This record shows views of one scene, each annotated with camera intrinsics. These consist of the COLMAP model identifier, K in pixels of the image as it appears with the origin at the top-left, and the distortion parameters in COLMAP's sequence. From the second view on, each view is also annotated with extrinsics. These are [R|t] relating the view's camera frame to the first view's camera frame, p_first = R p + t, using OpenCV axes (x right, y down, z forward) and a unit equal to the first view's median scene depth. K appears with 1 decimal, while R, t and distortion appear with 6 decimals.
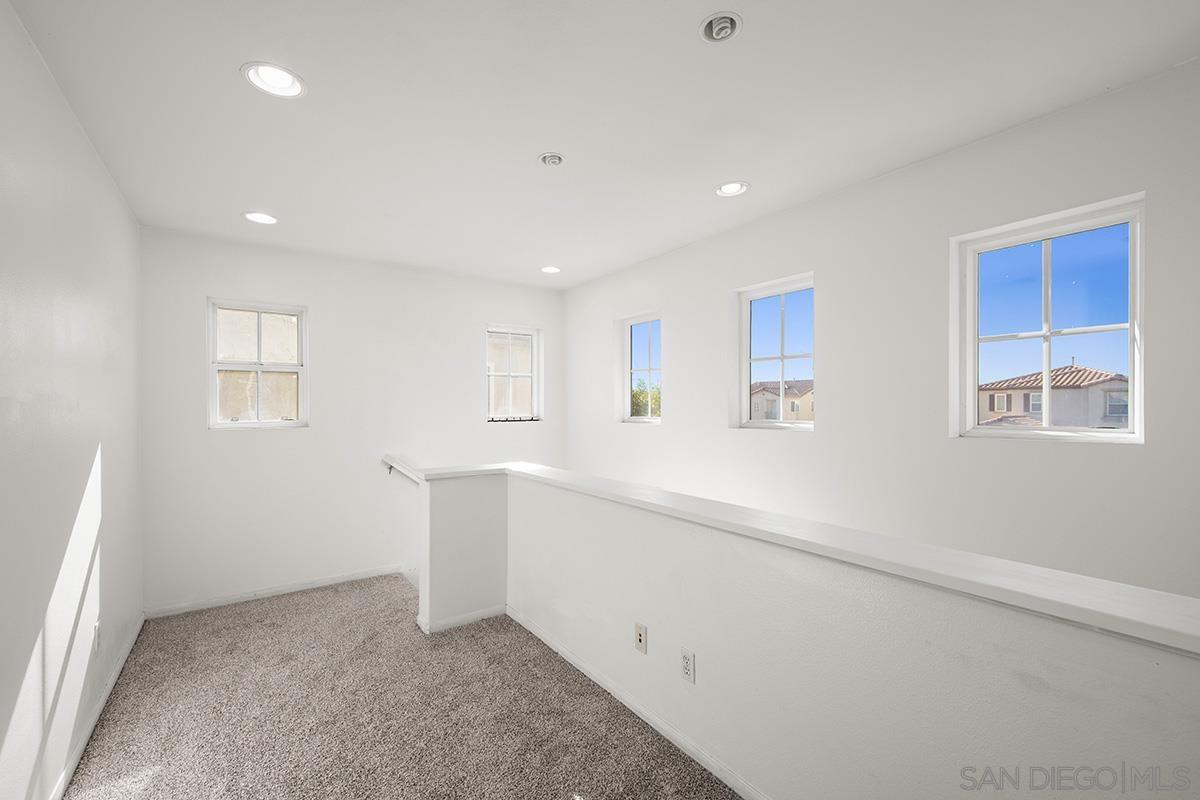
lens RADIAL K [[462.1, 0, 600.0], [0, 462.1, 400.0], [0, 0, 1]] dist [-0.000287, -0.000020]
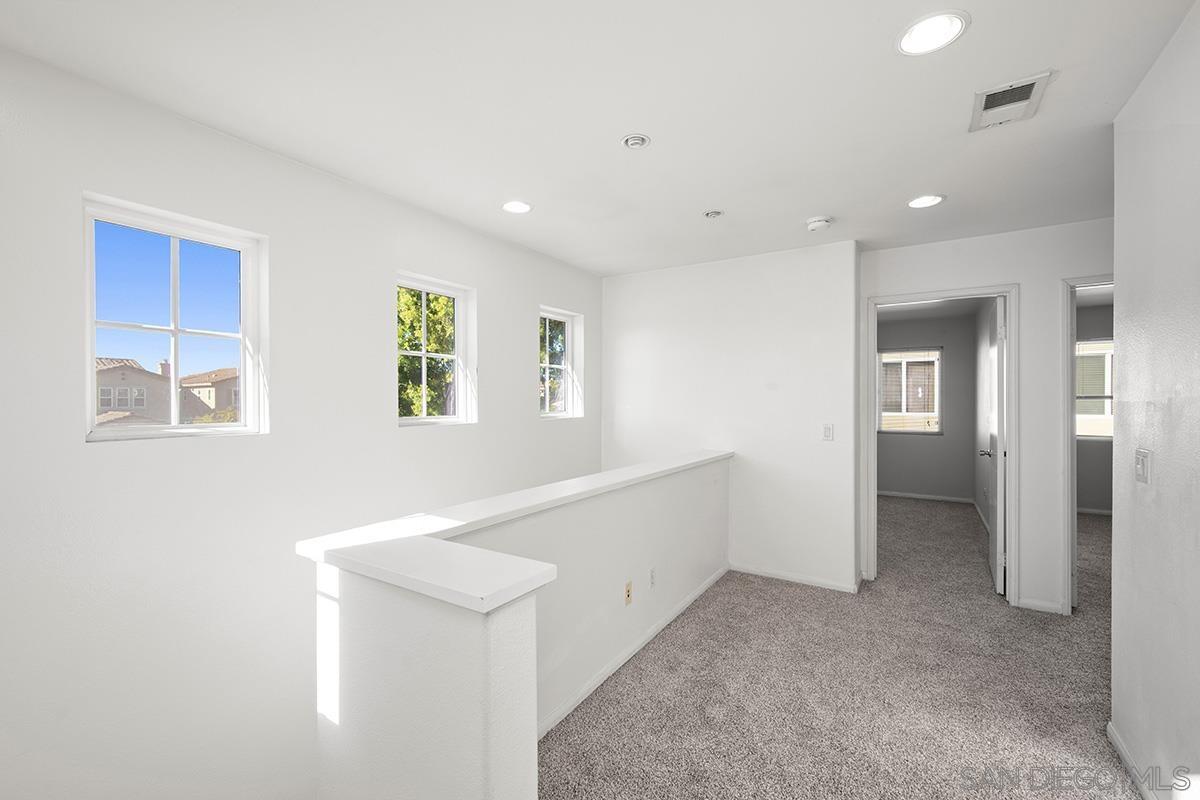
lens RADIAL K [[504.9, 0, 599.0], [0, 504.9, 407.3], [0, 0, 1]] dist [-0.000243, -0.000056]
pose [[-0.329909, -0.001794, 0.944011, -0.459217], [-0.022413, 0.999731, -0.005933, 0.009093], [-0.943747, -0.023115, -0.329860, 0.603350]]
